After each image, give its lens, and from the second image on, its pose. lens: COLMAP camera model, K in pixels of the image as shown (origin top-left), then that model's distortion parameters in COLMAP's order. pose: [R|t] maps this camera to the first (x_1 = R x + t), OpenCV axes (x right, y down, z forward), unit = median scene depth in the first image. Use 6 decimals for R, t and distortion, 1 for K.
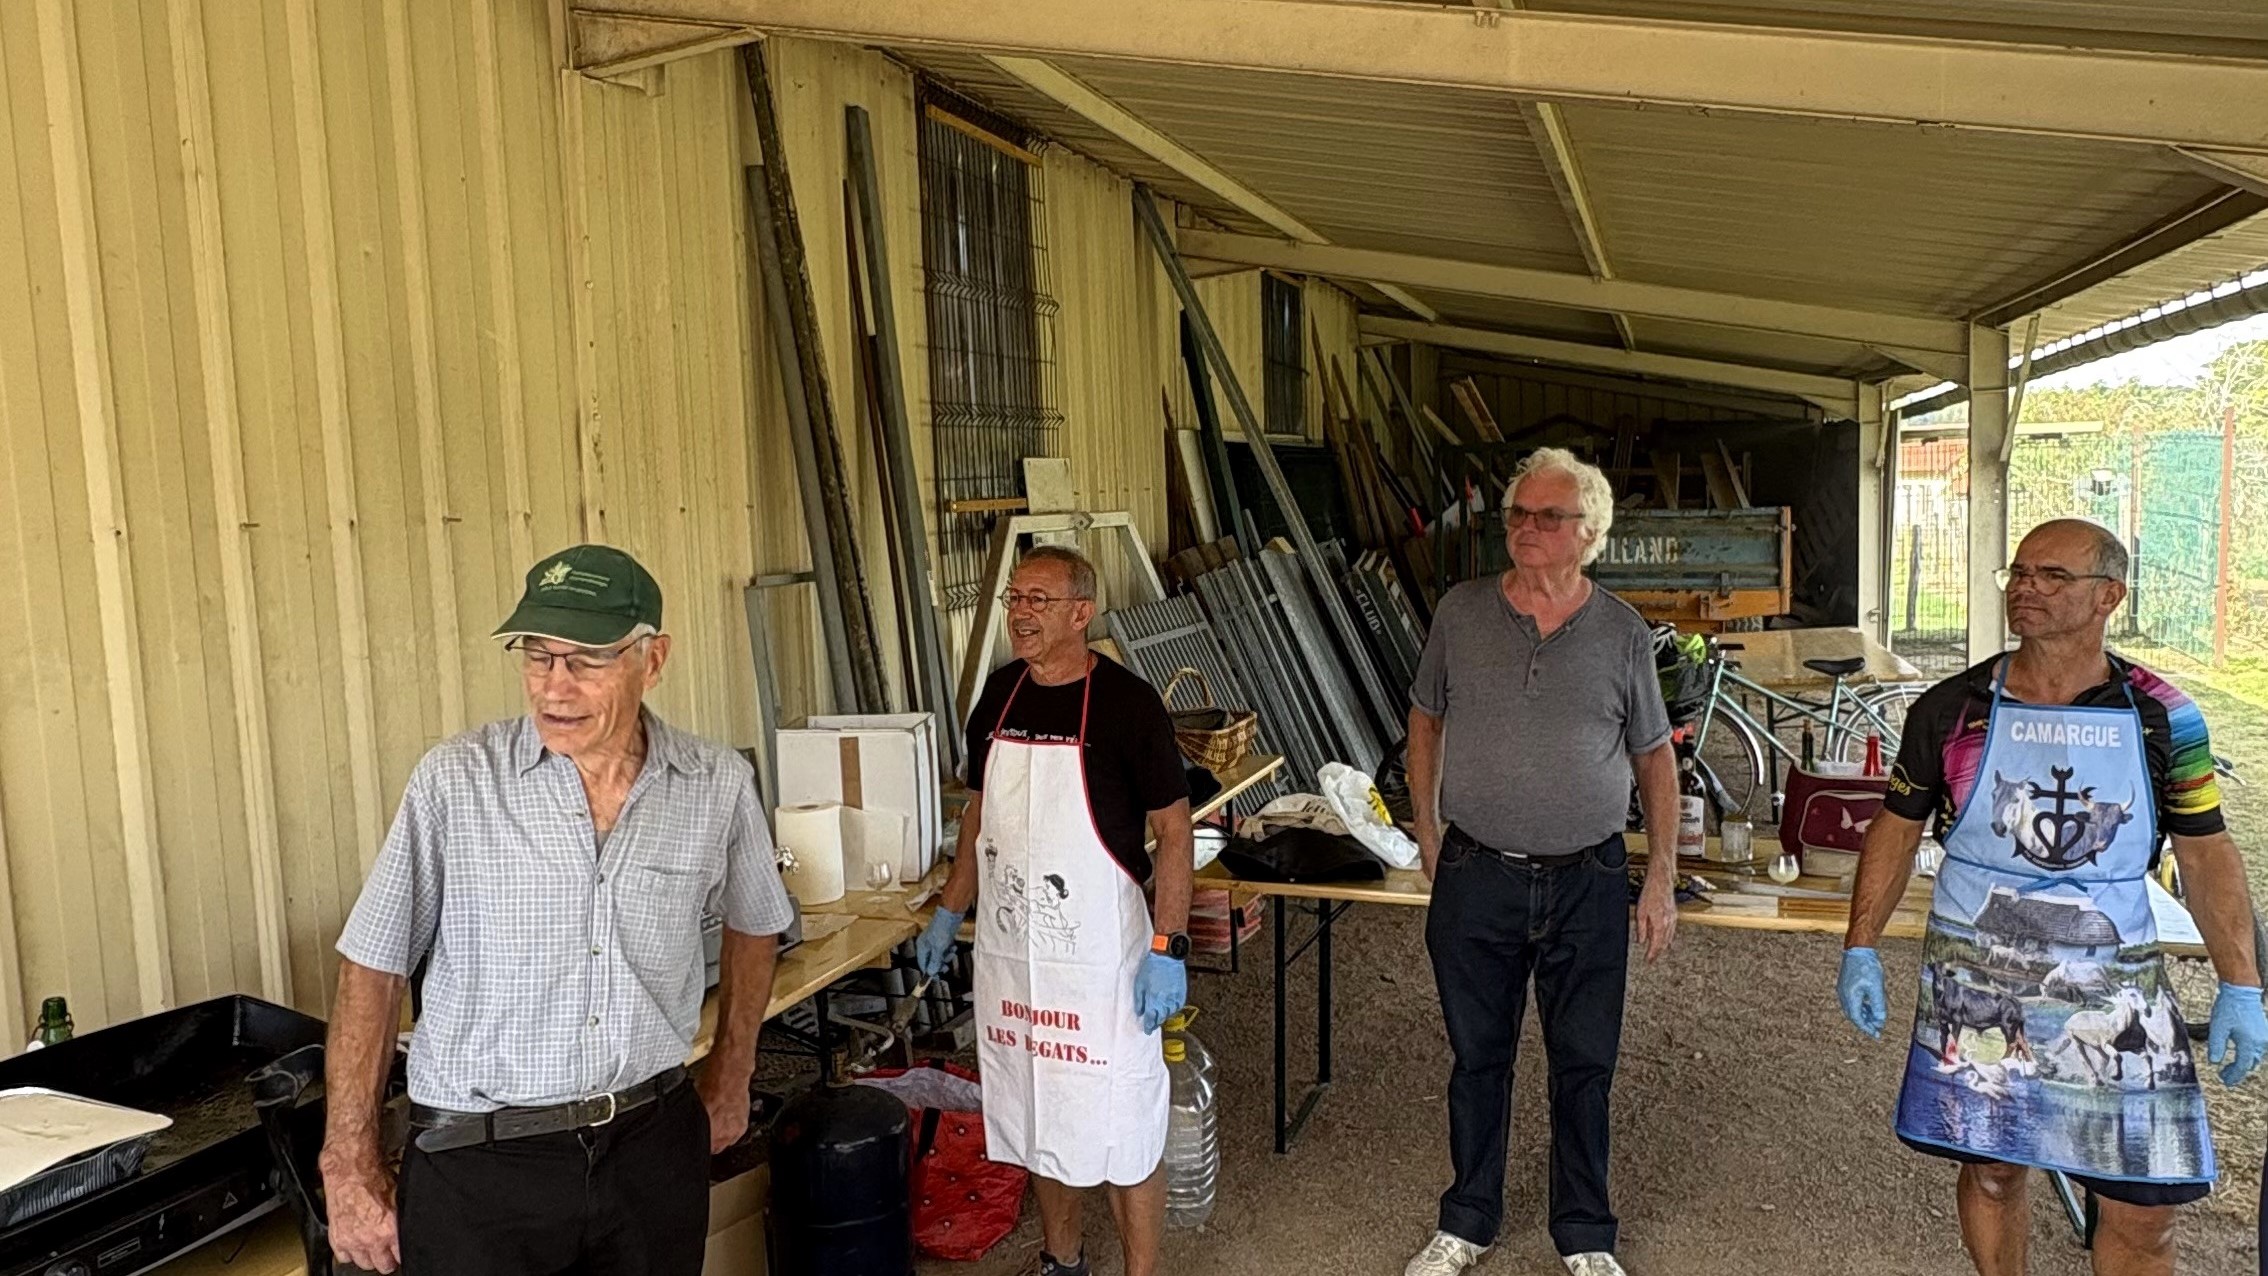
lens RADIAL K [[1589.5, 0, 1140.4], [0, 1589.5, 640.8], [0, 0, 1]] dist [0.003769, -0.000634]
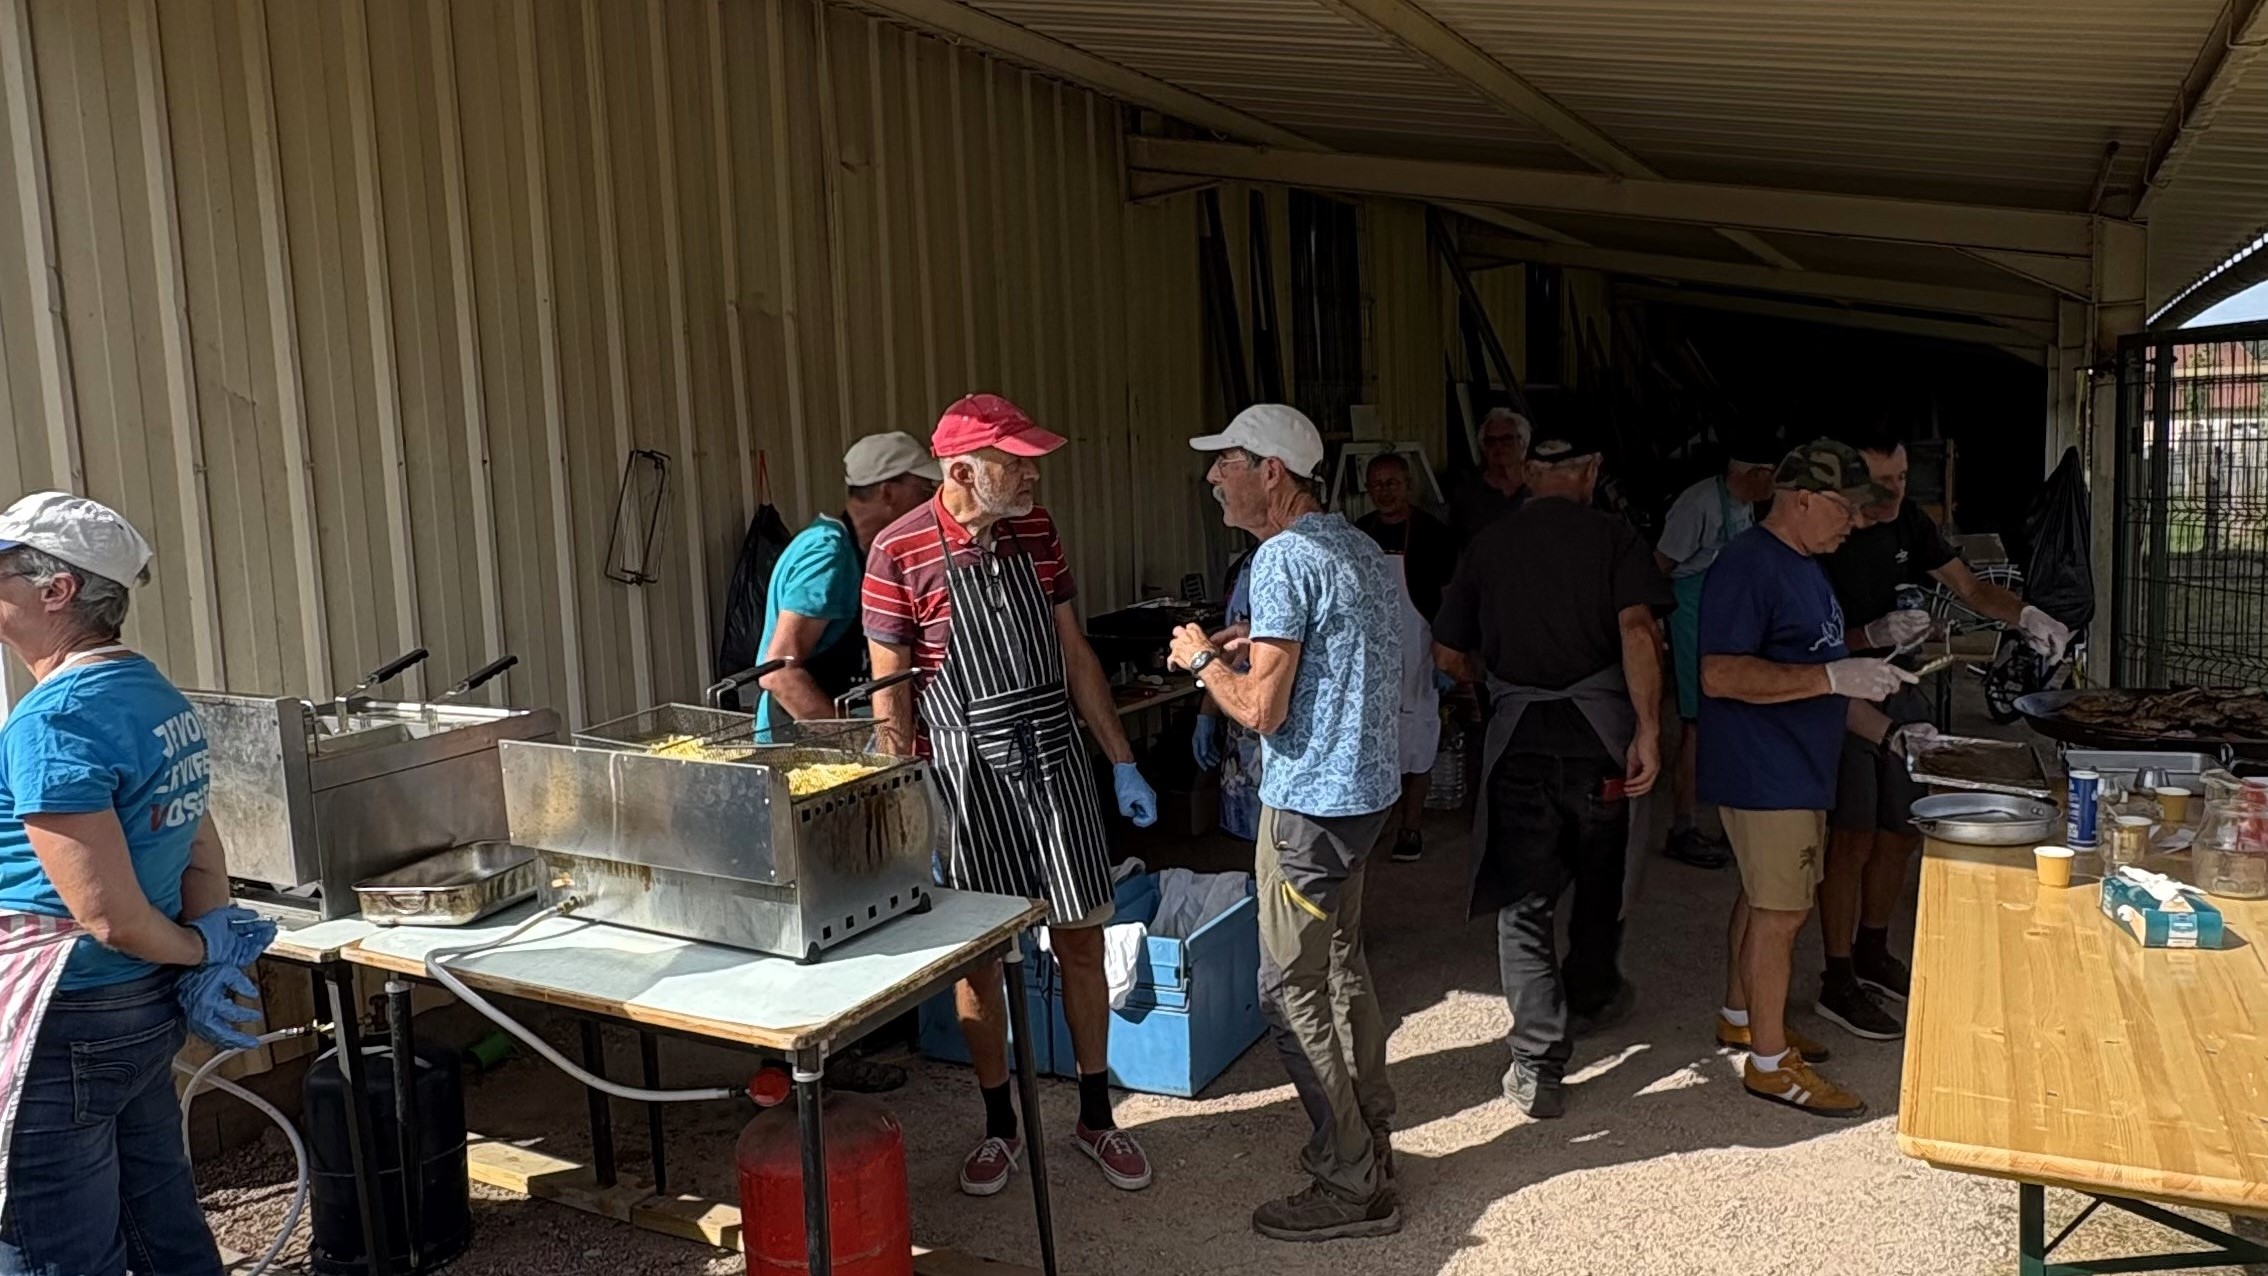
lens RADIAL K [[1589.5, 0, 1128.8], [0, 1589.5, 645.3], [0, 0, 1]] dist [0.003769, -0.000634]
pose [[0.983369, 0.021022, -0.180400, -0.002647], [-0.013874, 0.999071, 0.040795, 0.045353], [0.181090, -0.037614, 0.982747, -0.443544]]
